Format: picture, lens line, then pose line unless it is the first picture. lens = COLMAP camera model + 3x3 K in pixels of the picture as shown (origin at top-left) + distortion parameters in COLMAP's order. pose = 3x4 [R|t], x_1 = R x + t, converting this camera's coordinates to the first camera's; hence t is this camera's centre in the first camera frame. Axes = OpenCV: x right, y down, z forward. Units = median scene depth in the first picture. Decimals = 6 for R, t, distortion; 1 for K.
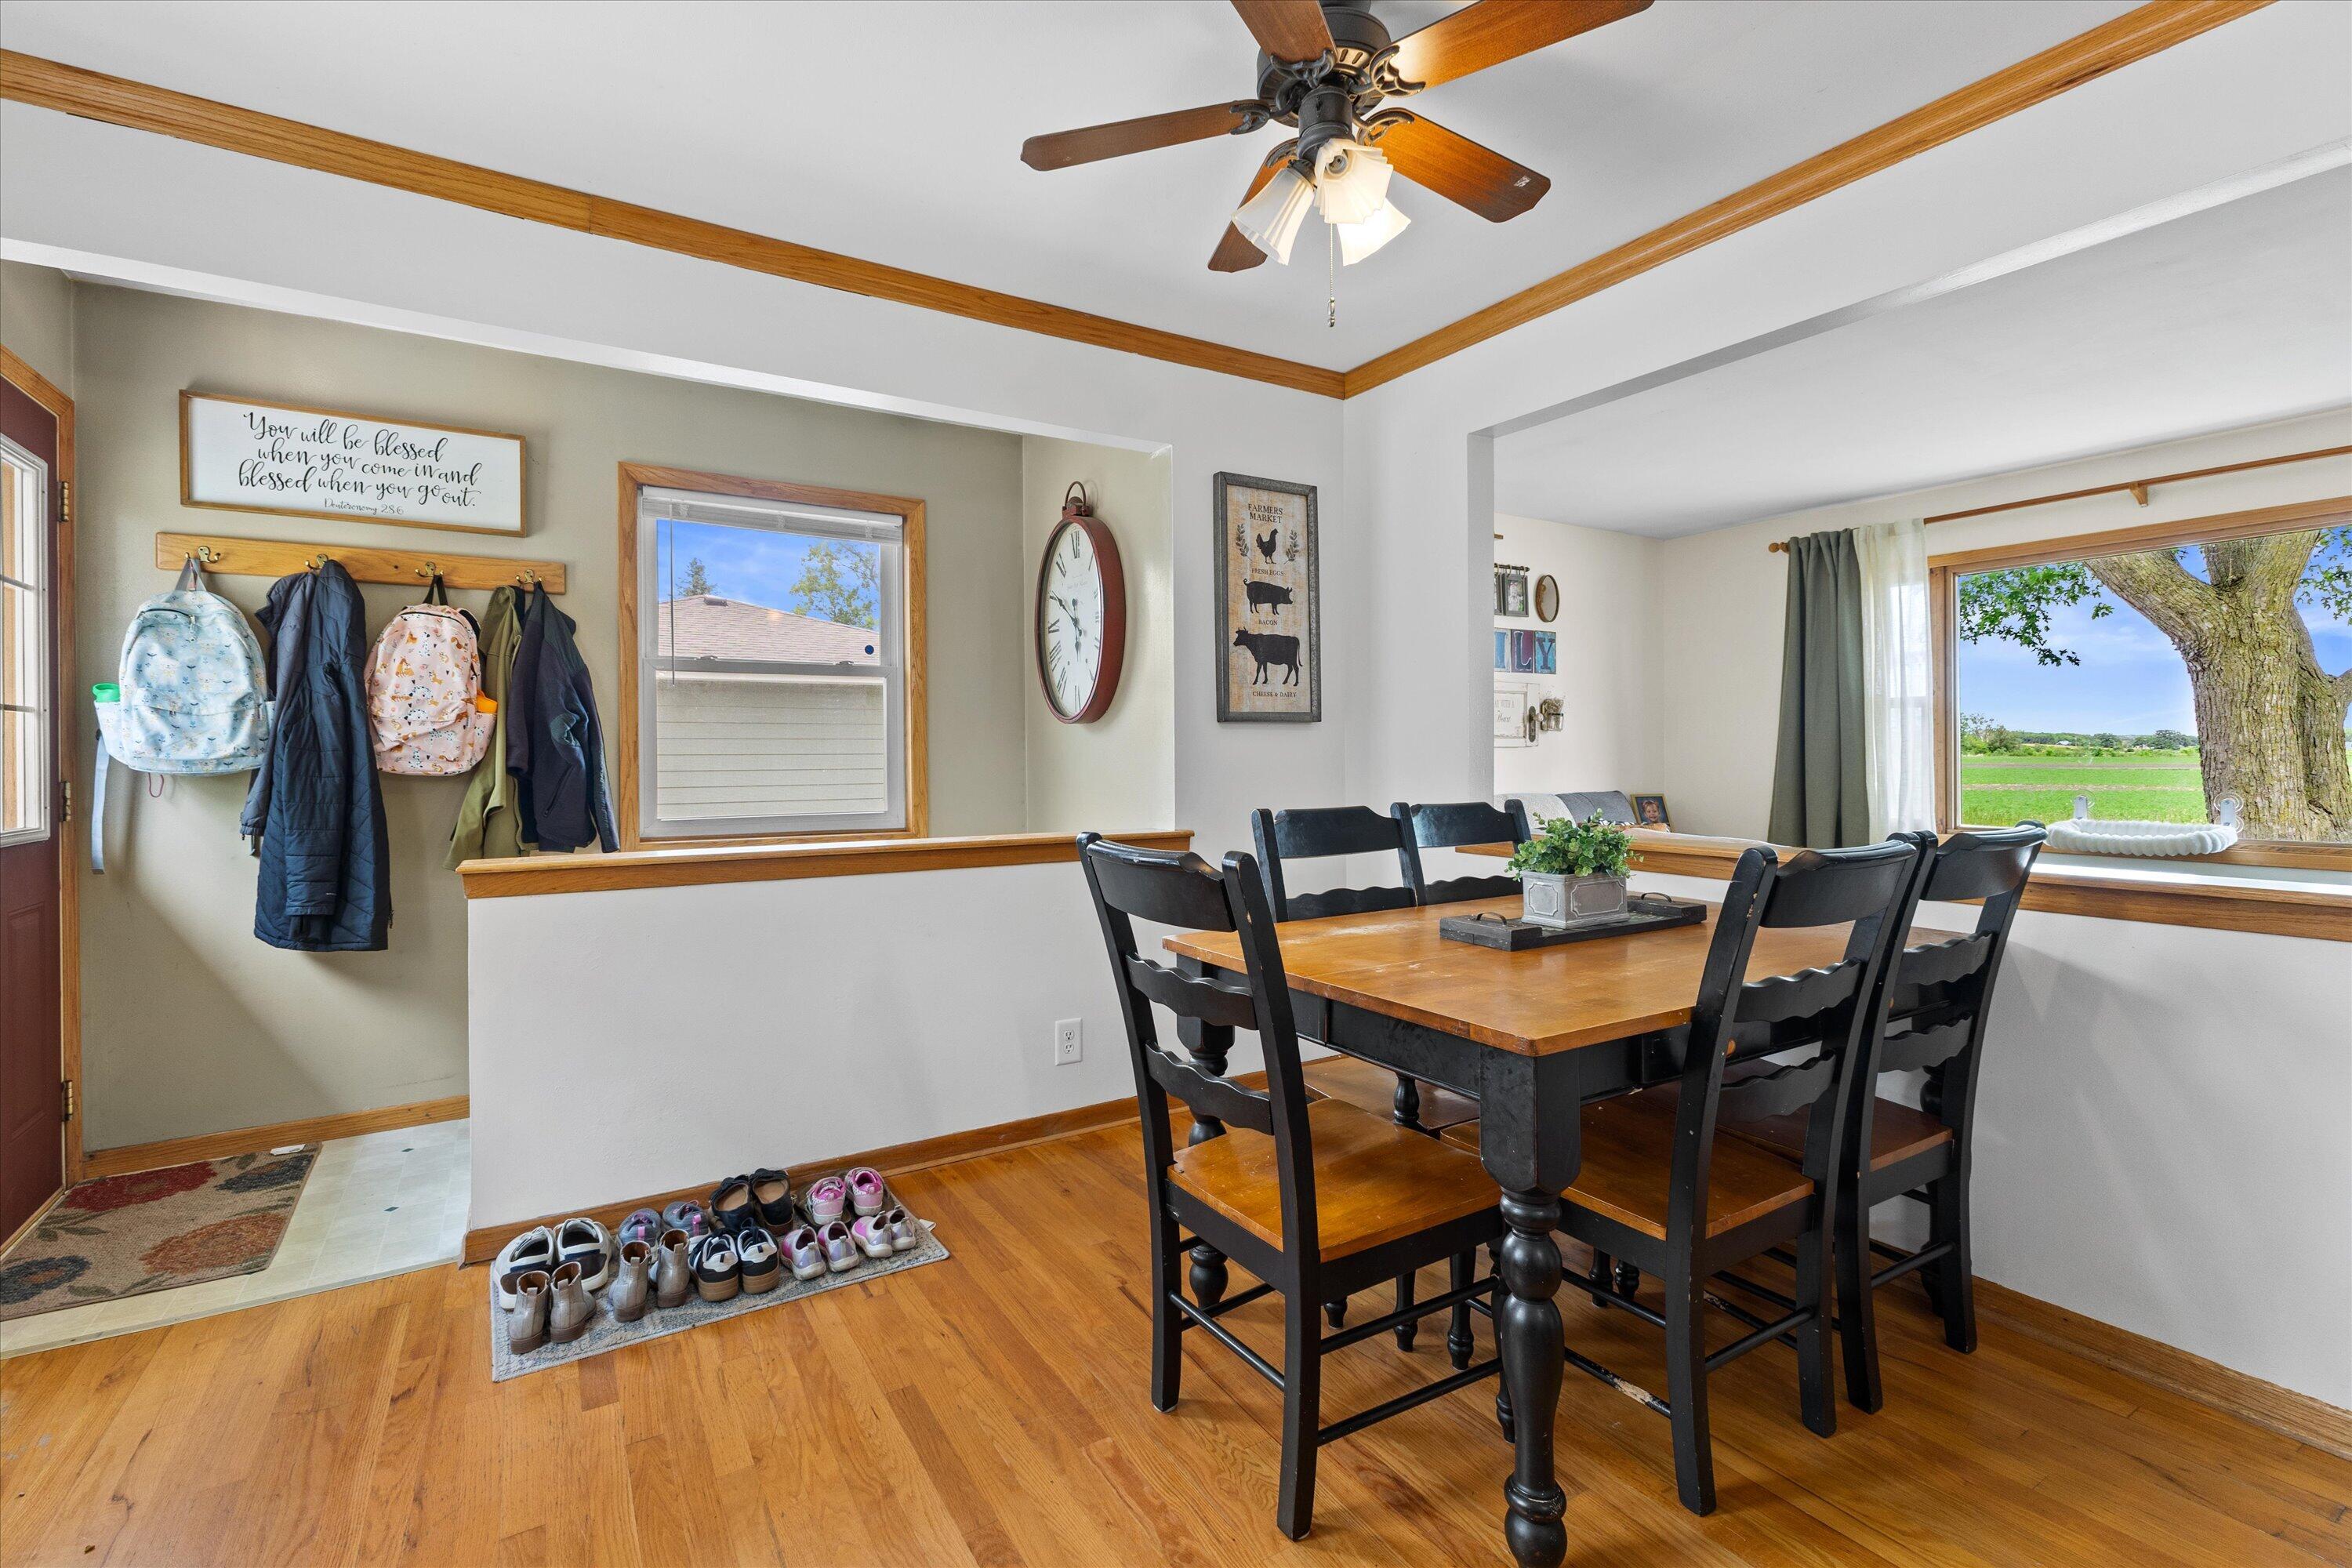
lens RADIAL K [[1057.2, 0, 1175.0], [0, 1057.2, 773.4], [0, 0, 1]] dist [0.000338, 0.000770]
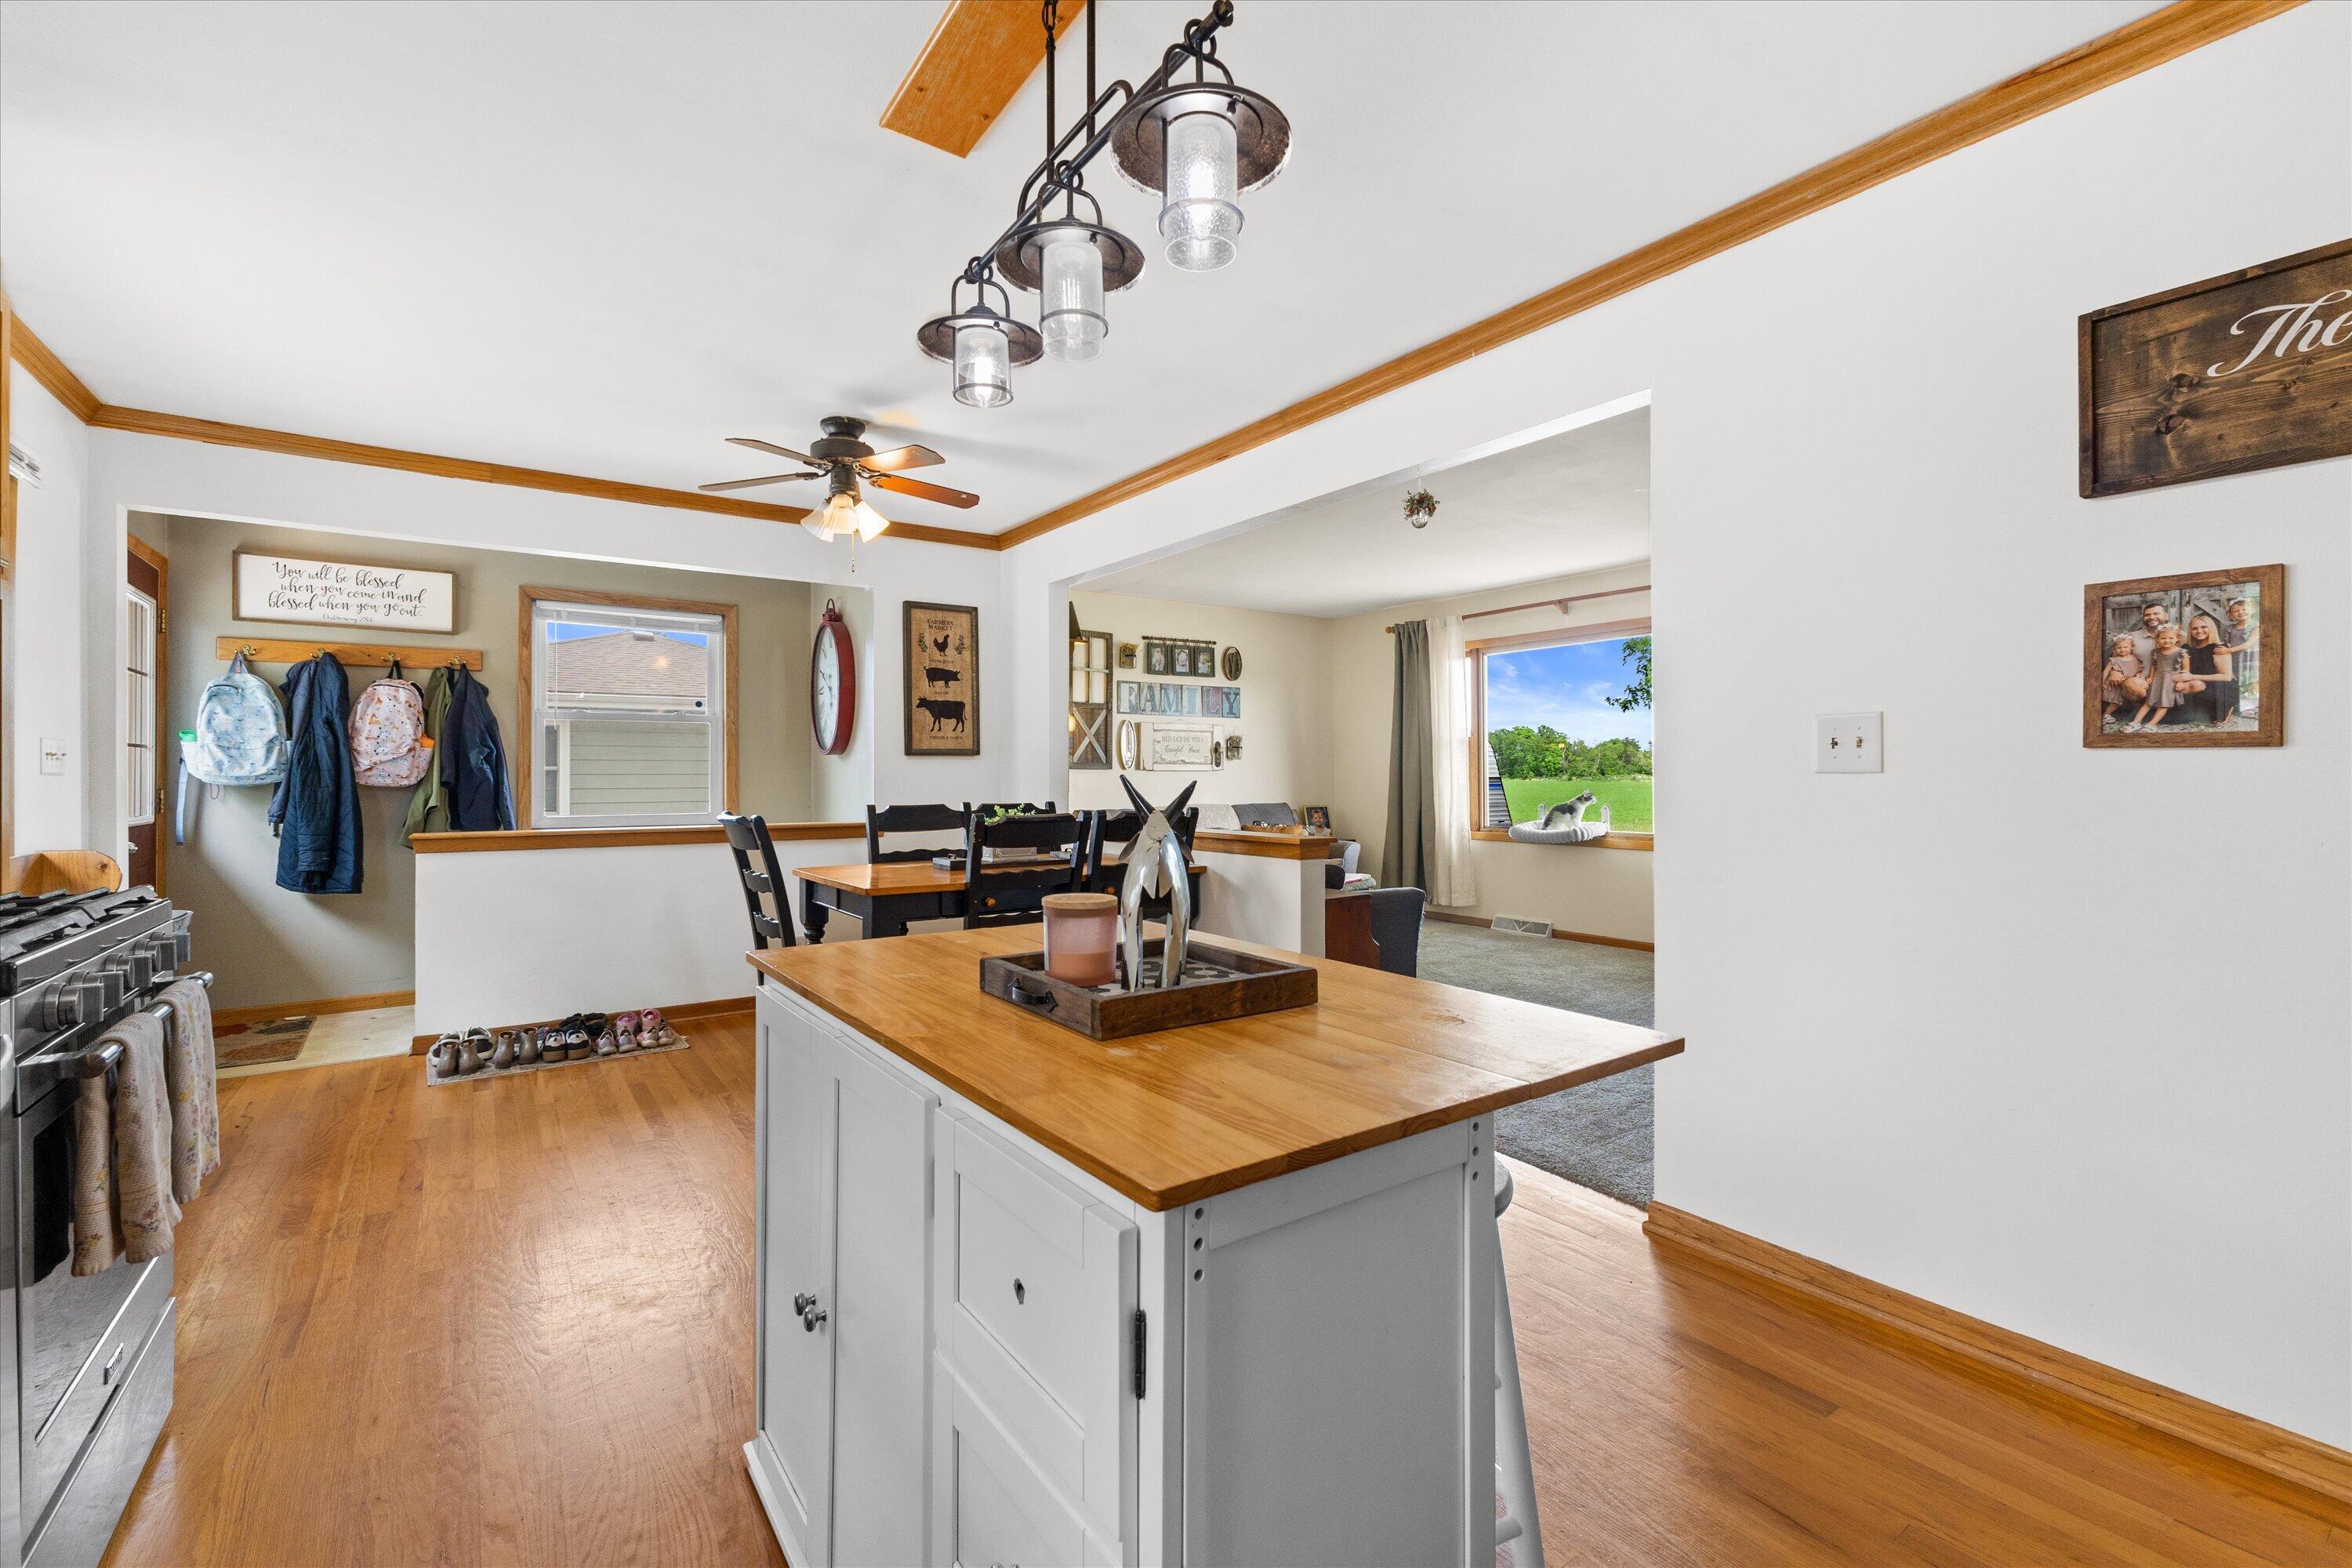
lens RADIAL K [[995.9, 0, 1178.8], [0, 995.9, 780.5], [0, 0, 1]] dist [0.003742, -0.000408]
pose [[0.997536, 0.002899, 0.070098, 0.380062], [-0.001966, 0.999909, -0.013376, 0.010635], [-0.070130, 0.013205, 0.997450, -0.590041]]
